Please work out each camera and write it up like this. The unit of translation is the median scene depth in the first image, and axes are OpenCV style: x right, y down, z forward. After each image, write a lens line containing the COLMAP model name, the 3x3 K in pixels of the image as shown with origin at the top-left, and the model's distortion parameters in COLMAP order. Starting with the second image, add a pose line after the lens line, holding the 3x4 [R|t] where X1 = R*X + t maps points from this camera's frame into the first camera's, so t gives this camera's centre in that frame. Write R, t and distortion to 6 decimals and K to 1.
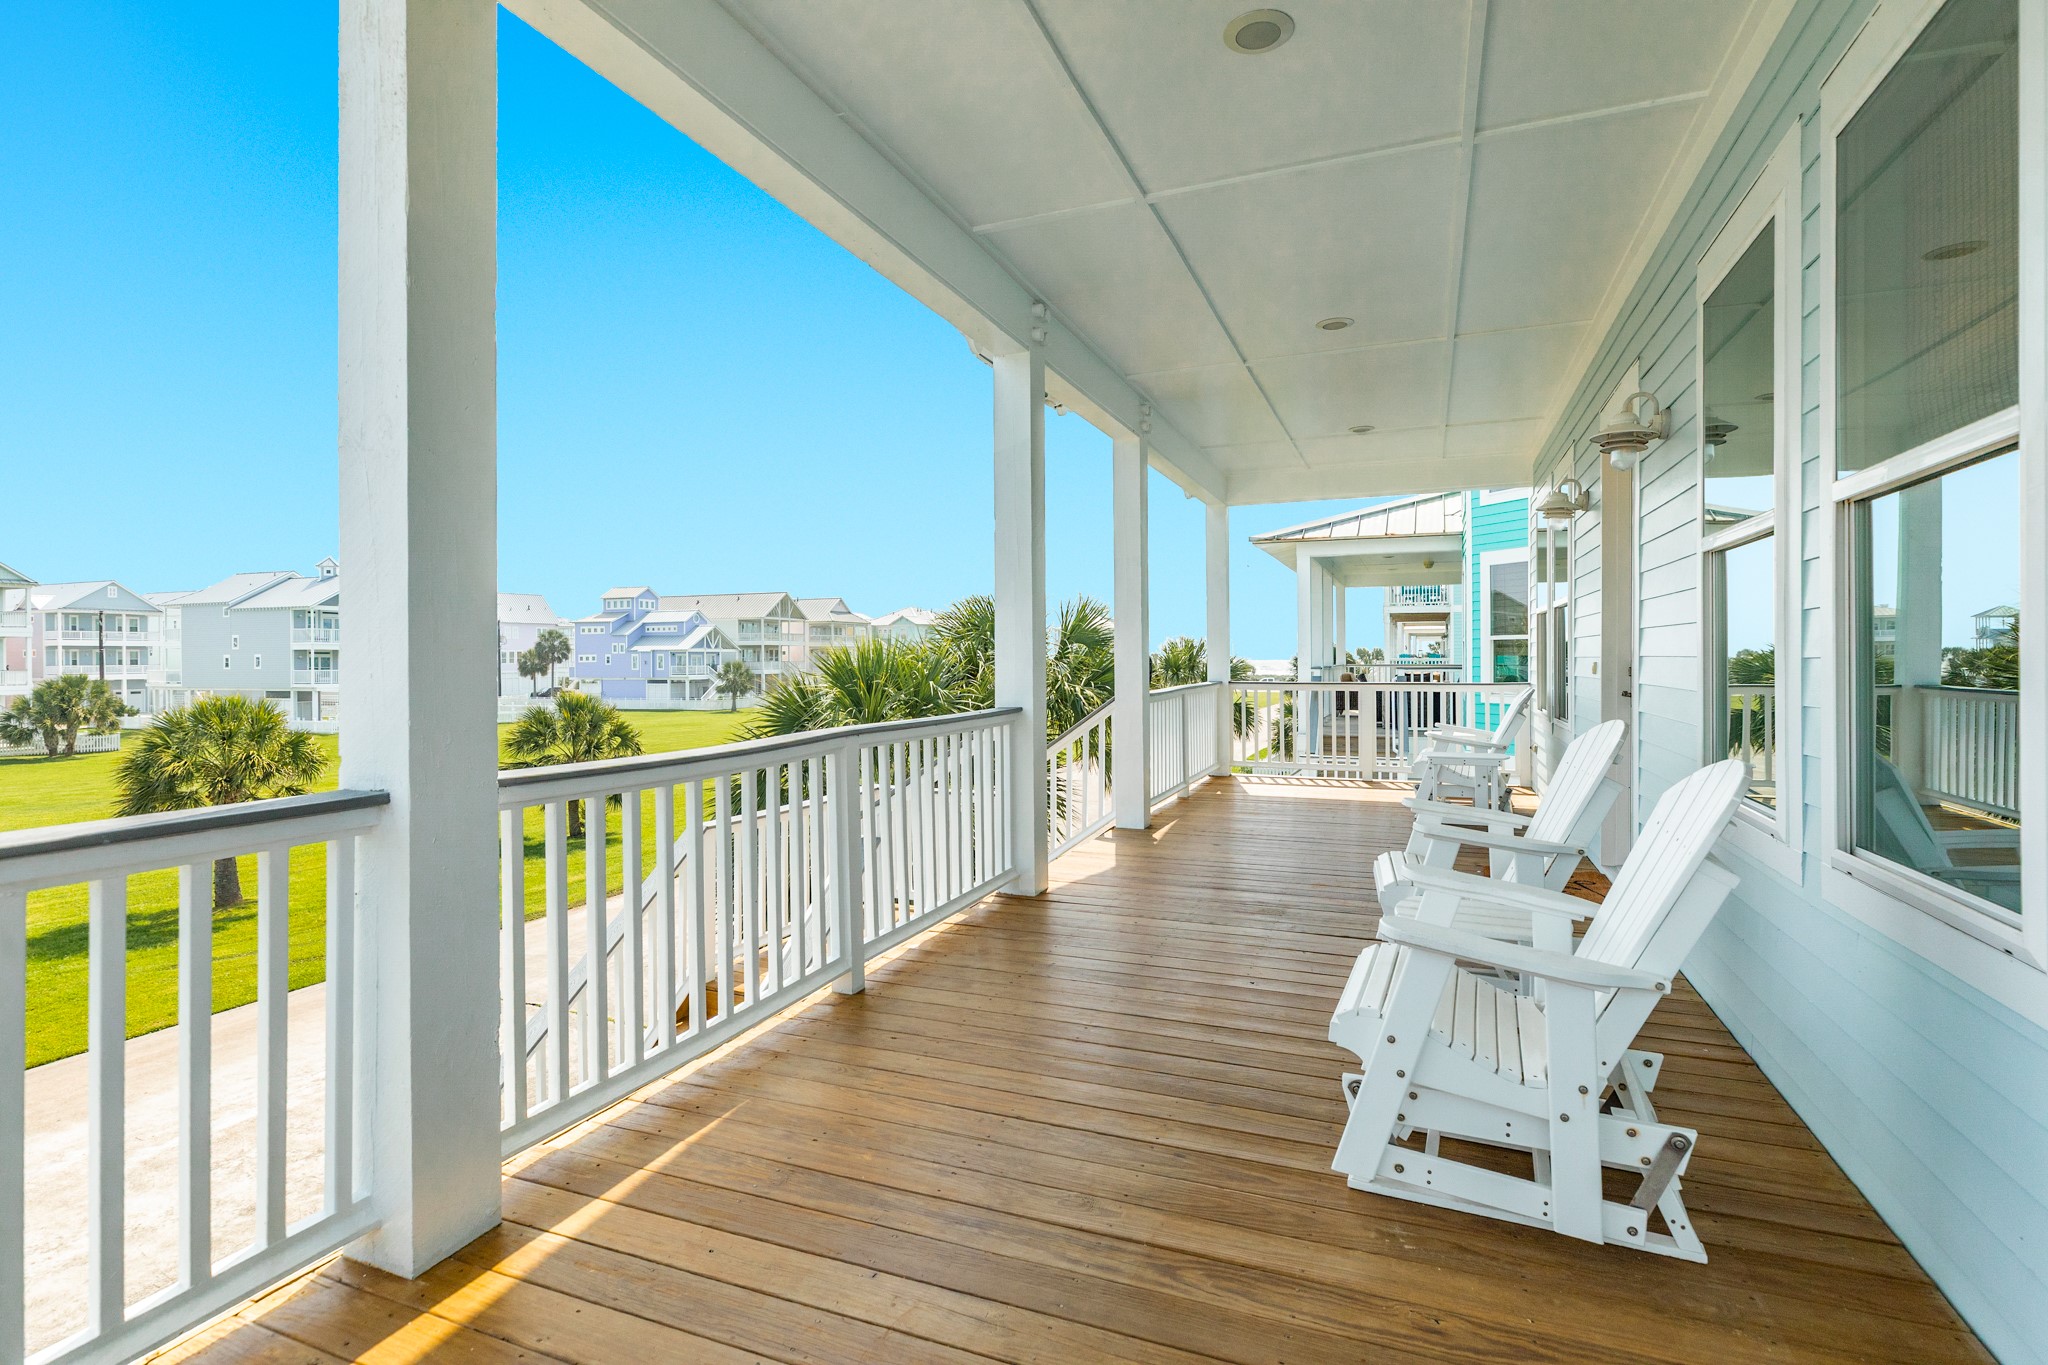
lens RADIAL K [[995.8, 0, 1018.7], [0, 995.8, 658.6], [0, 0, 1]] dist [-0.002599, -0.000271]
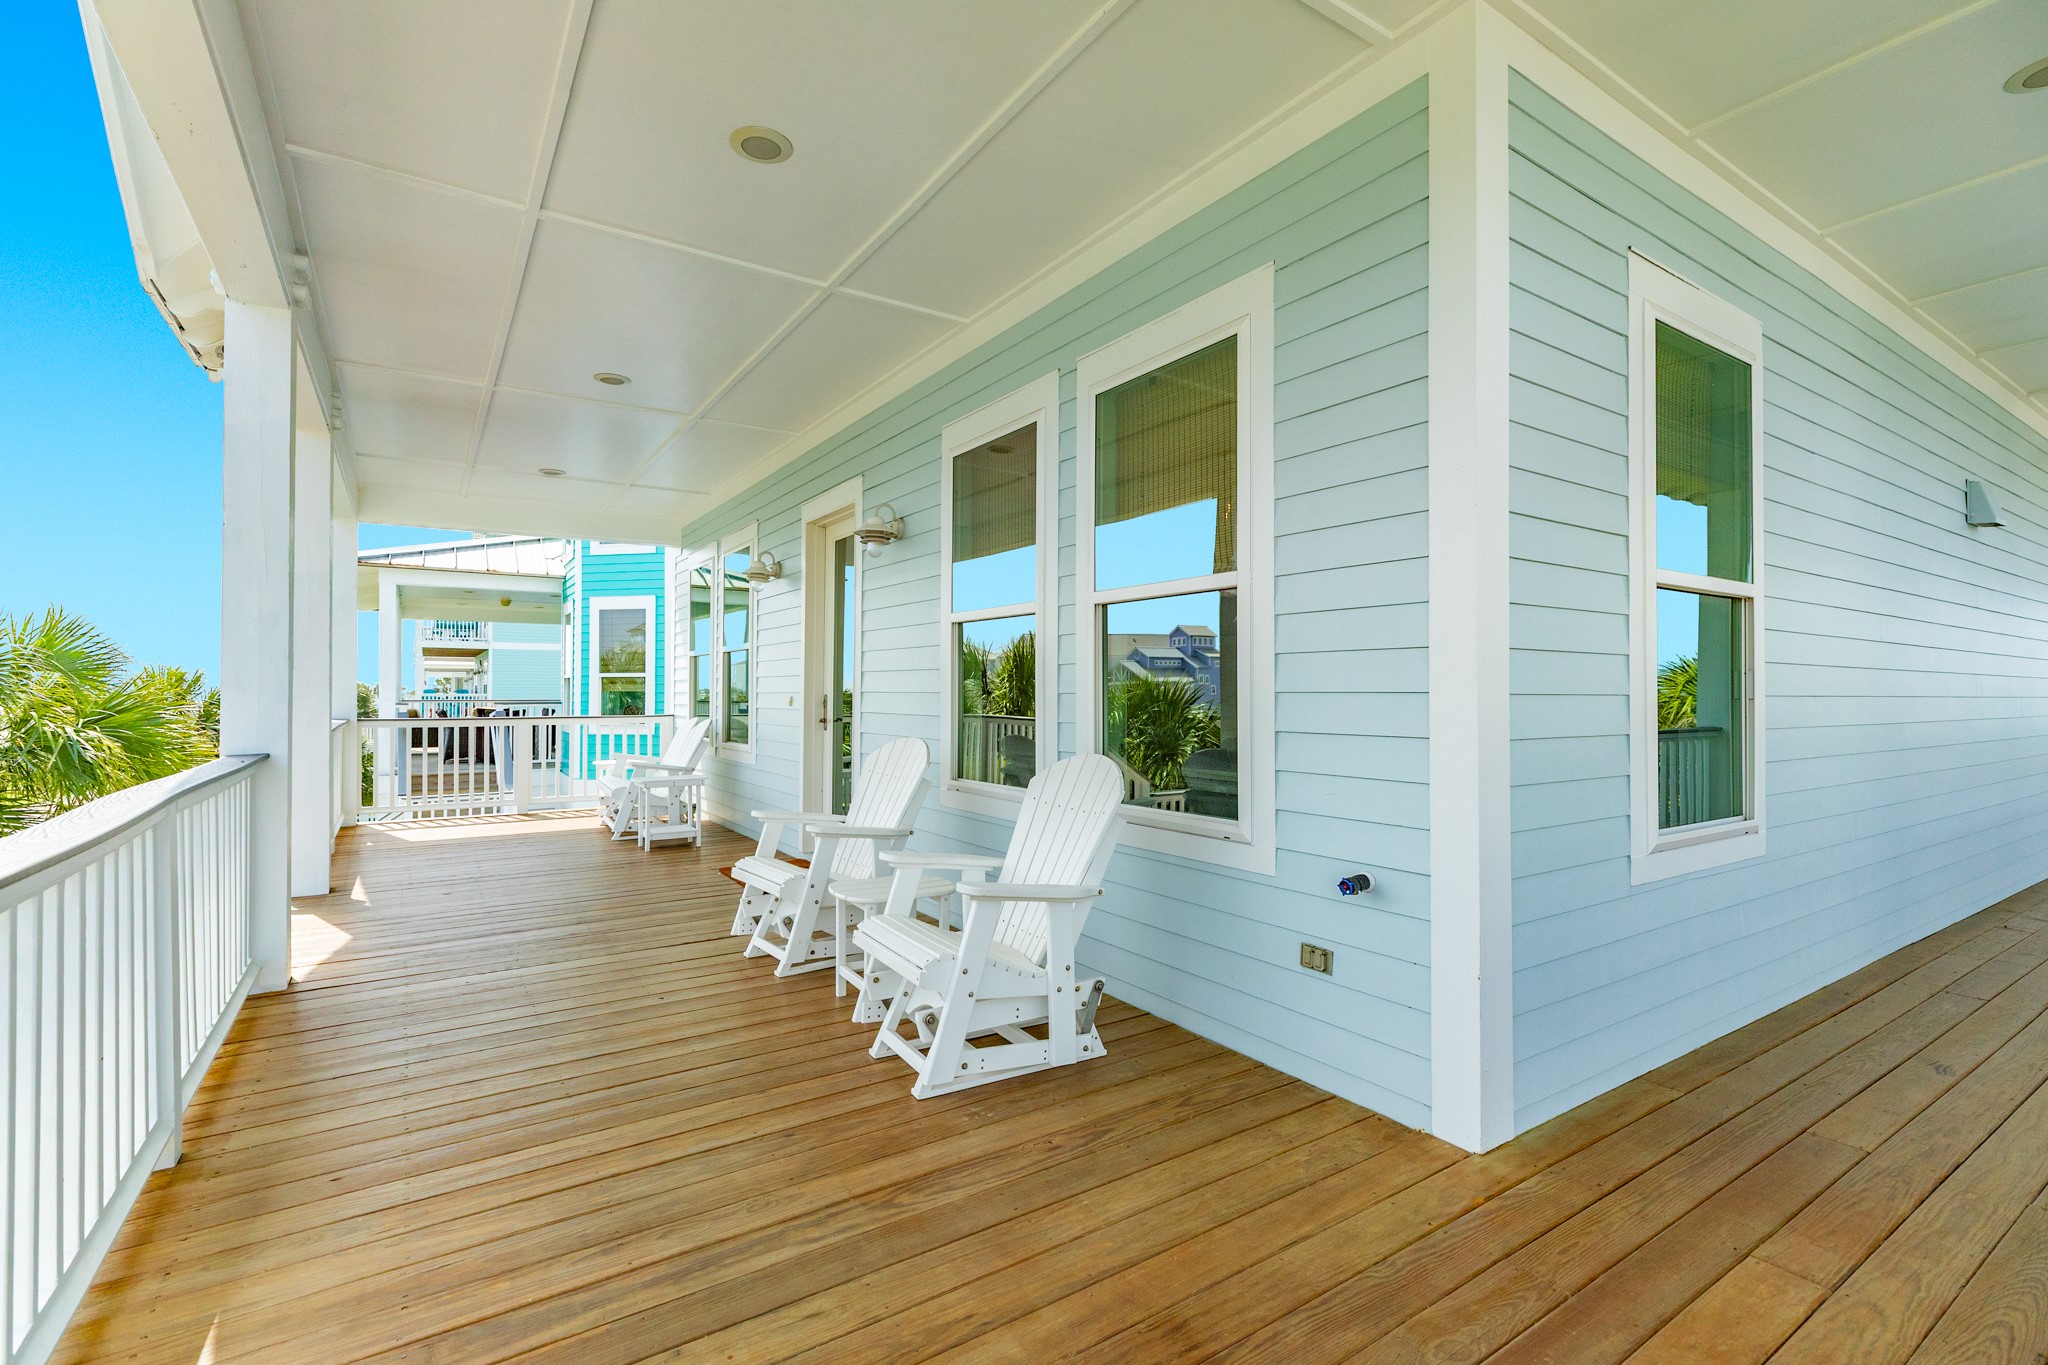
lens RADIAL K [[915.5, 0, 1024.0], [0, 915.5, 682.5], [0, 0, 1]] dist [0.004258, 0.000405]
pose [[0.564548, 0.013475, 0.825290, -0.254180], [-0.002662, 0.999891, -0.014505, 0.001648], [-0.825396, 0.005992, 0.564523, 0.090650]]
